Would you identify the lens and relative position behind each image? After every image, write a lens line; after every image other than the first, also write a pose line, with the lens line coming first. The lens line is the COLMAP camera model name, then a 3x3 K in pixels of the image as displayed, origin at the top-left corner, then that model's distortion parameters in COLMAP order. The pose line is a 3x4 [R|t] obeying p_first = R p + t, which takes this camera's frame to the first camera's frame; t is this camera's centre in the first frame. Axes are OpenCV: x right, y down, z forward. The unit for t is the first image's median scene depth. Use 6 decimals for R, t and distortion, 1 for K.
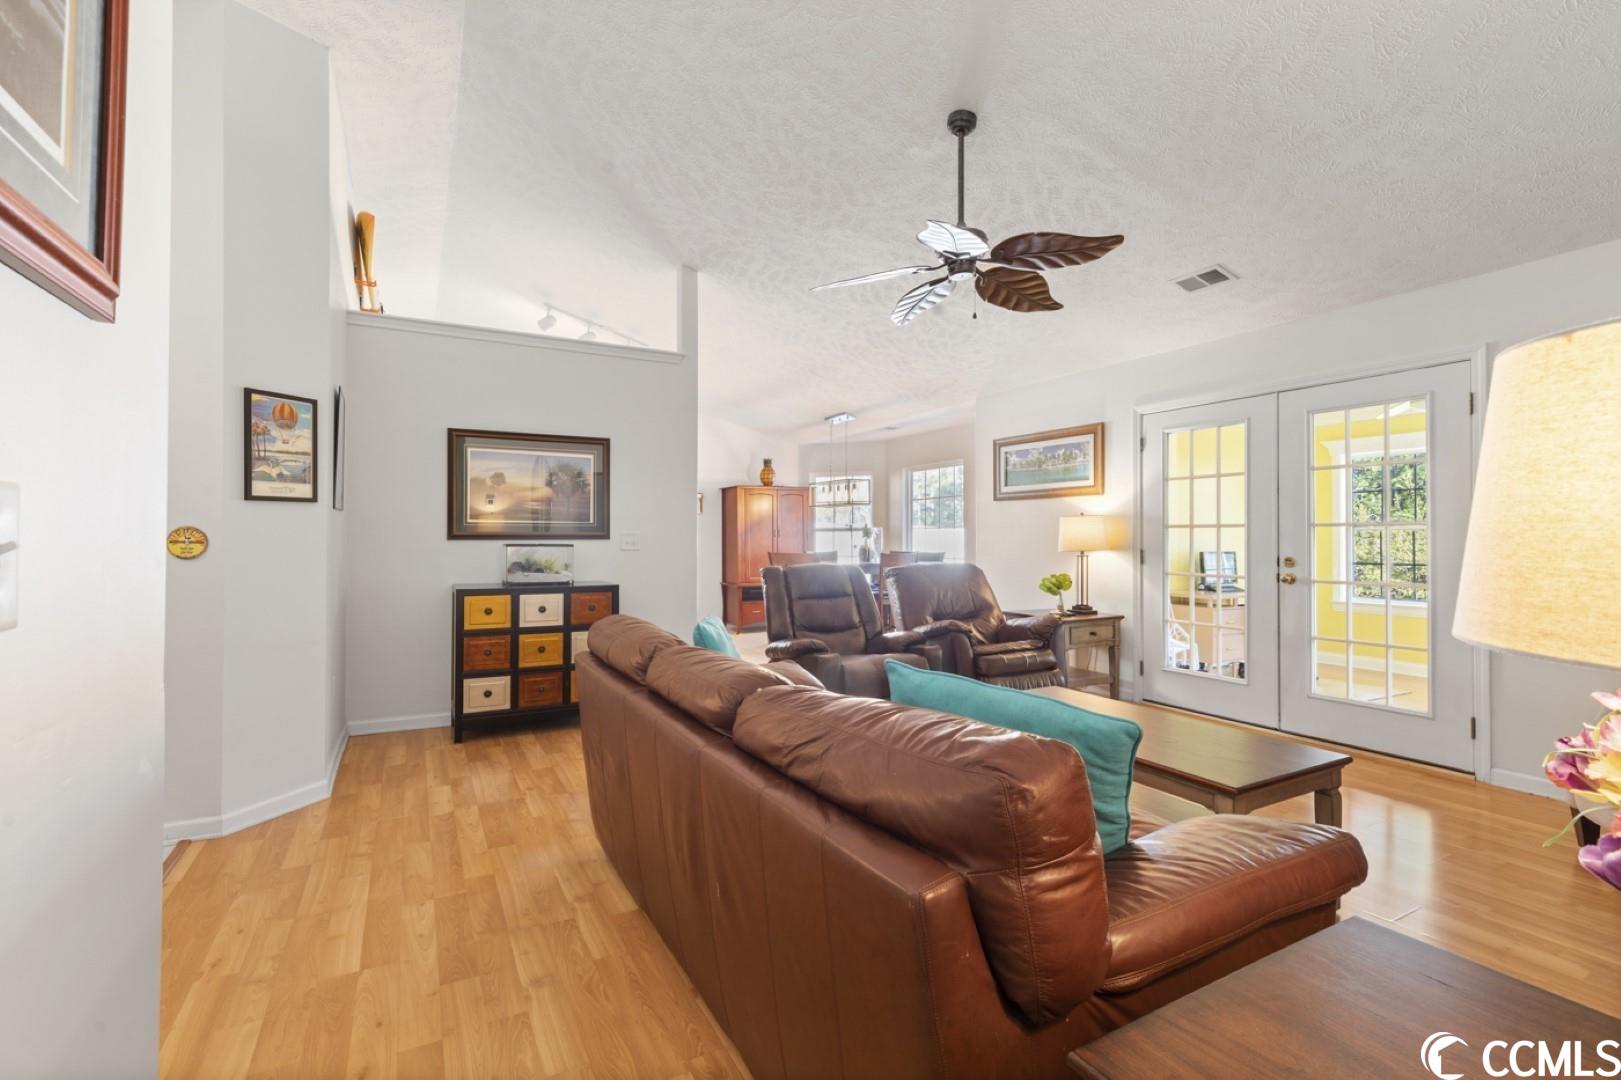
lens RADIAL K [[736.3, 0, 811.8], [0, 736.3, 529.9], [0, 0, 1]] dist [0.000189, 0.001998]
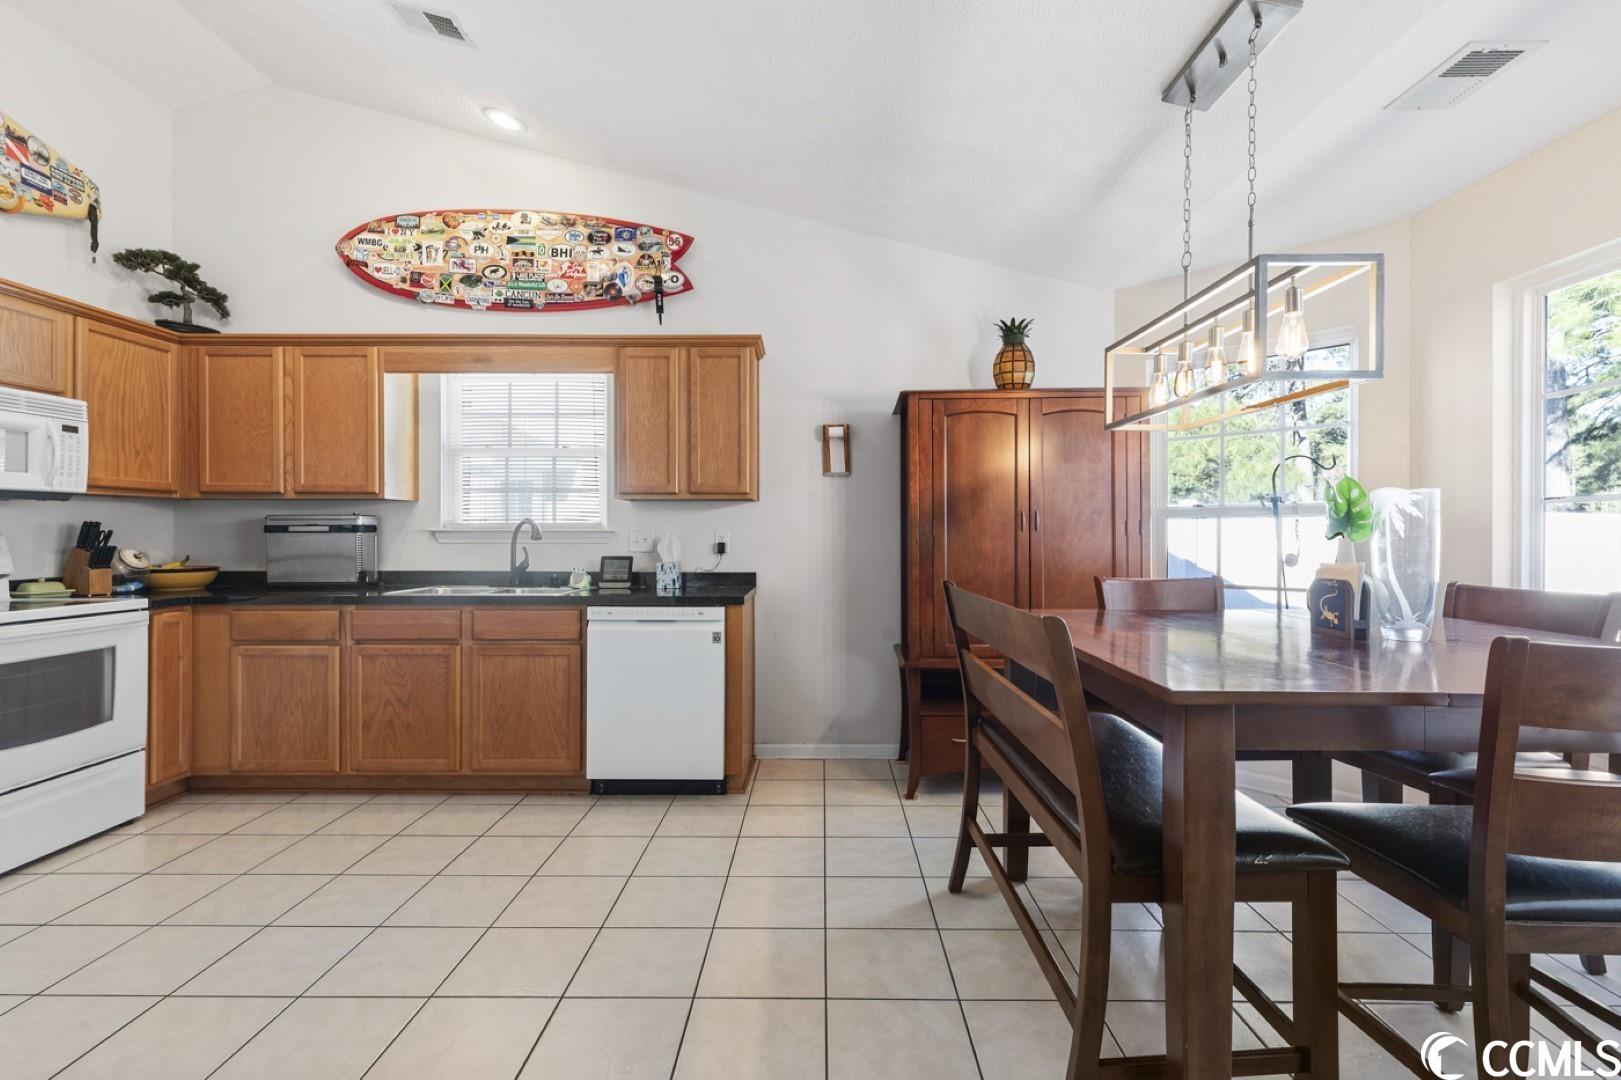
lens RADIAL K [[736.3, 0, 811.7], [0, 736.3, 534.9], [0, 0, 1]] dist [0.000189, 0.001998]
pose [[0.875236, 0.009044, -0.483611, 0.053972], [-0.006292, 0.999953, 0.007312, 0.015262], [0.483655, -0.003357, 0.875253, 1.072596]]
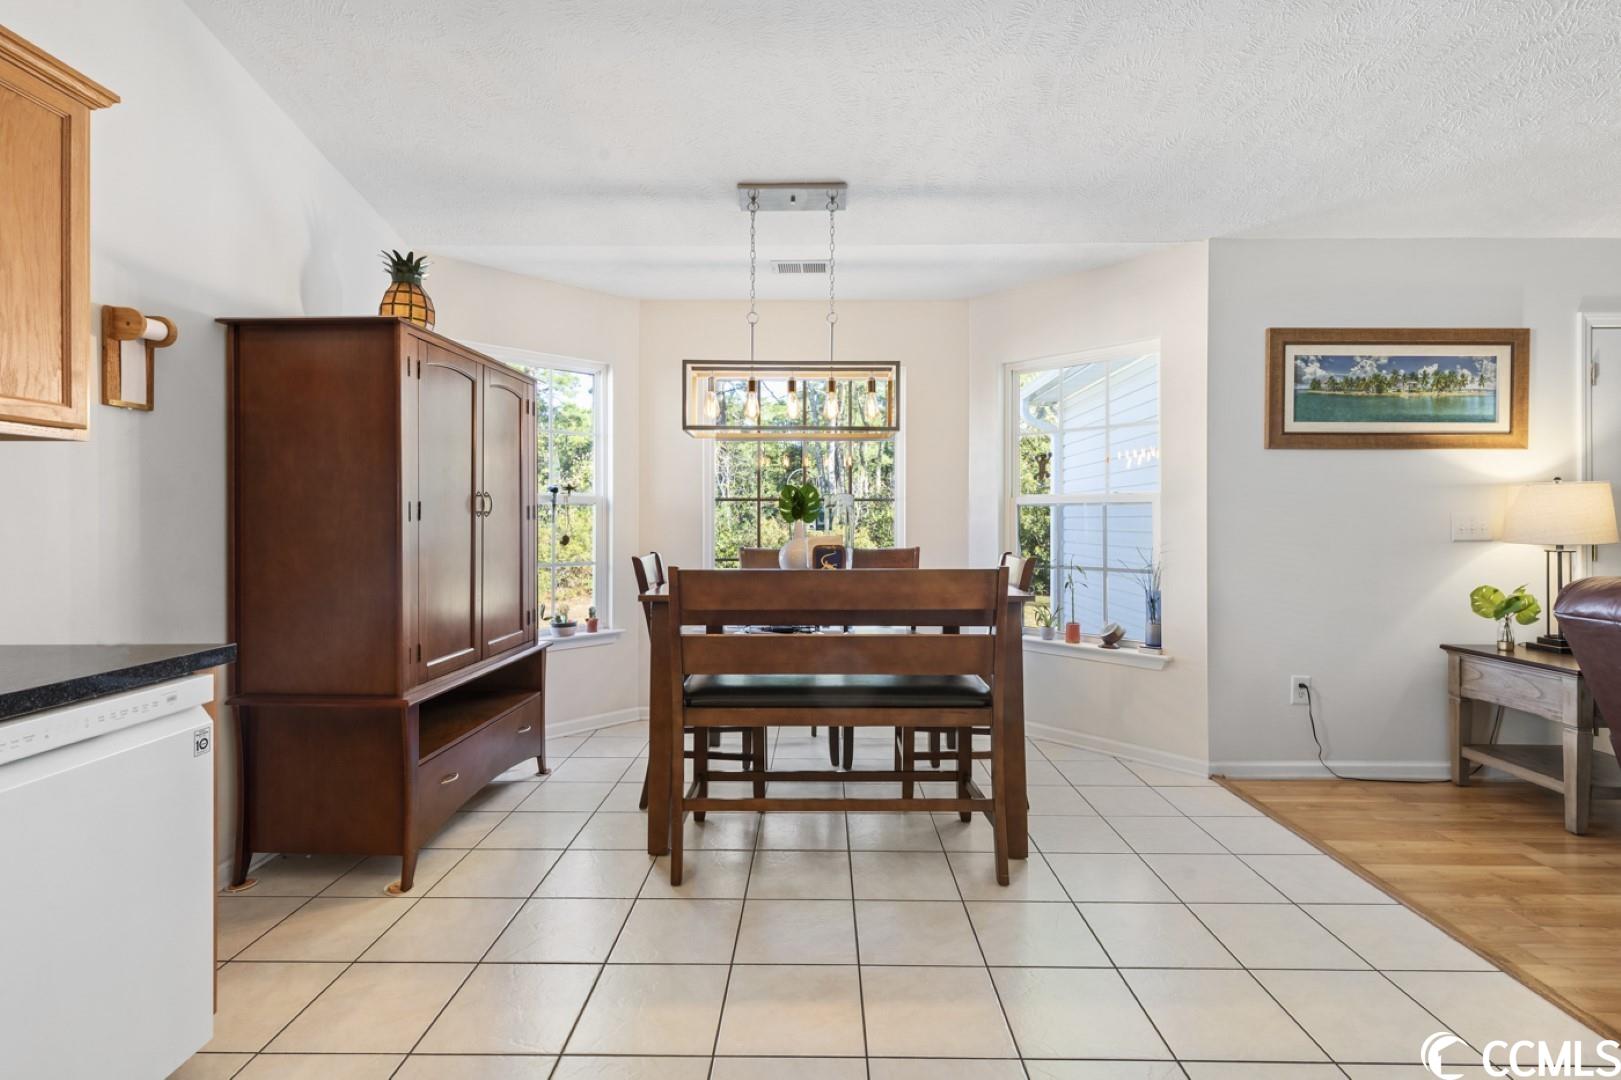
lens RADIAL K [[736.3, 0, 806.7], [0, 736.3, 517.5], [0, 0, 1]] dist [0.000189, 0.001998]
pose [[0.483646, 0.009444, 0.875213, -0.419291], [-0.009236, 0.999941, -0.005687, 0.017758], [-0.875215, -0.005333, 0.483705, 1.220480]]
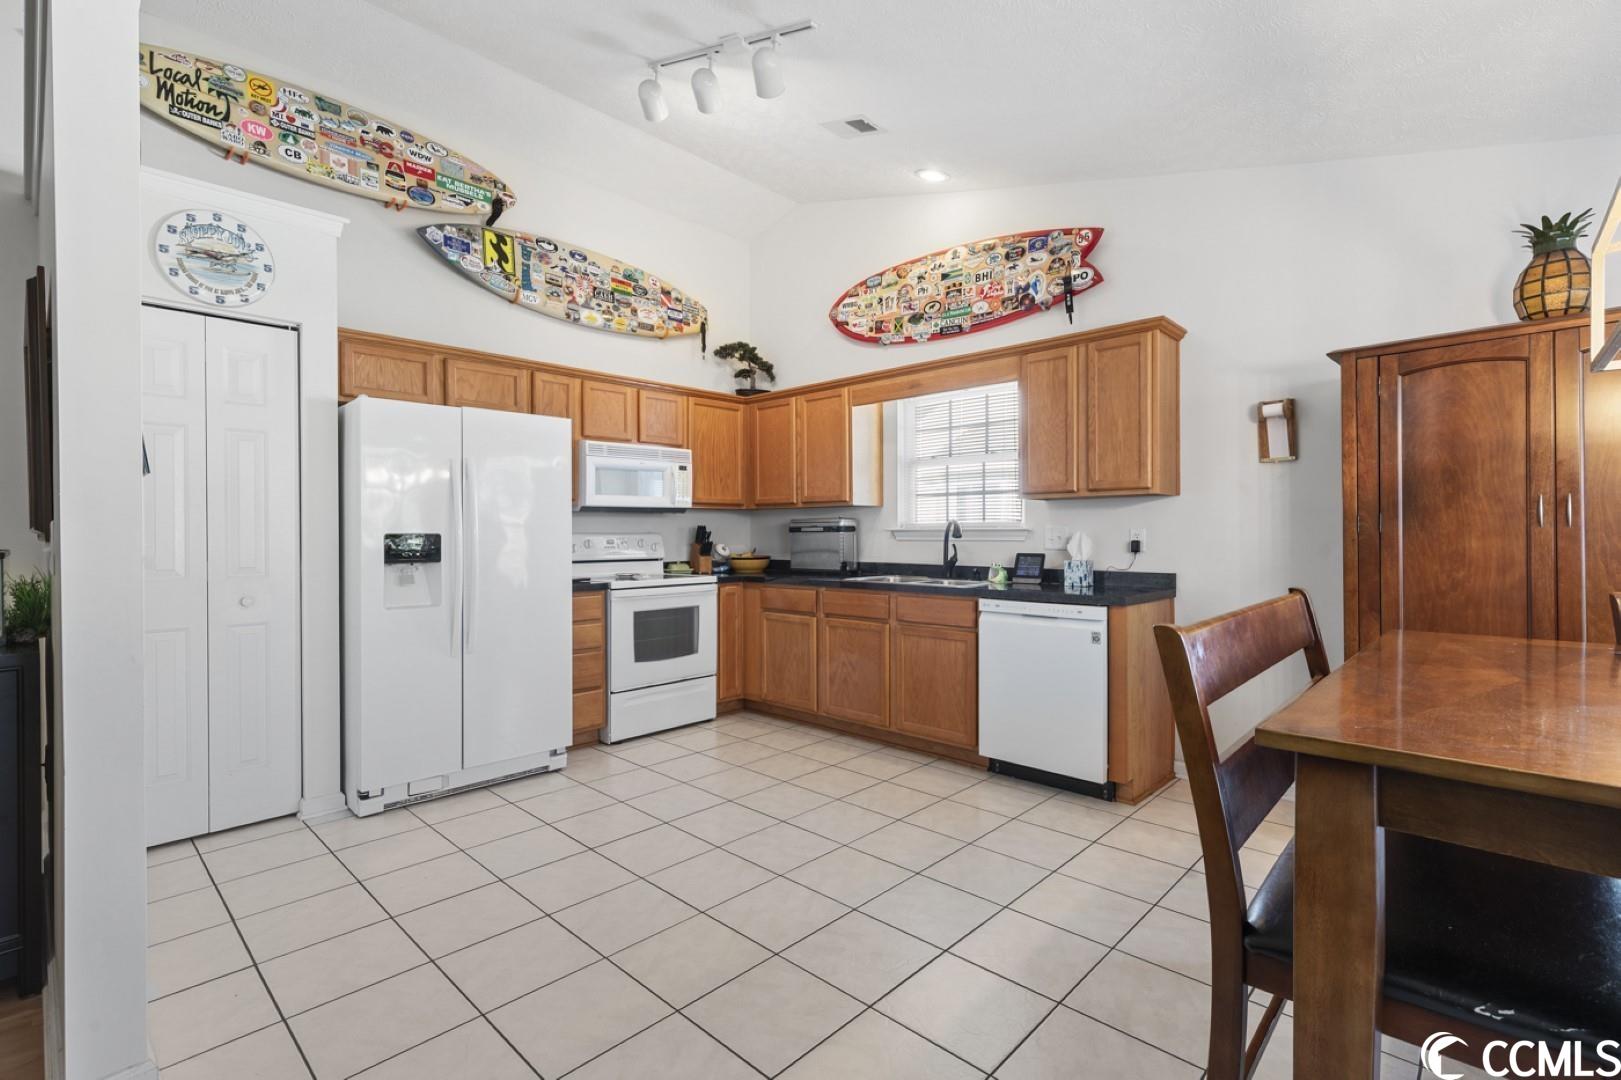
lens RADIAL K [[736.3, 0, 827.5], [0, 736.3, 535.2], [0, 0, 1]] dist [0.000189, 0.001998]
pose [[0.311946, 0.009071, -0.950056, 0.182212], [0.003784, 0.999935, 0.010790, 0.014950], [0.950092, -0.006960, 0.311892, 1.170466]]
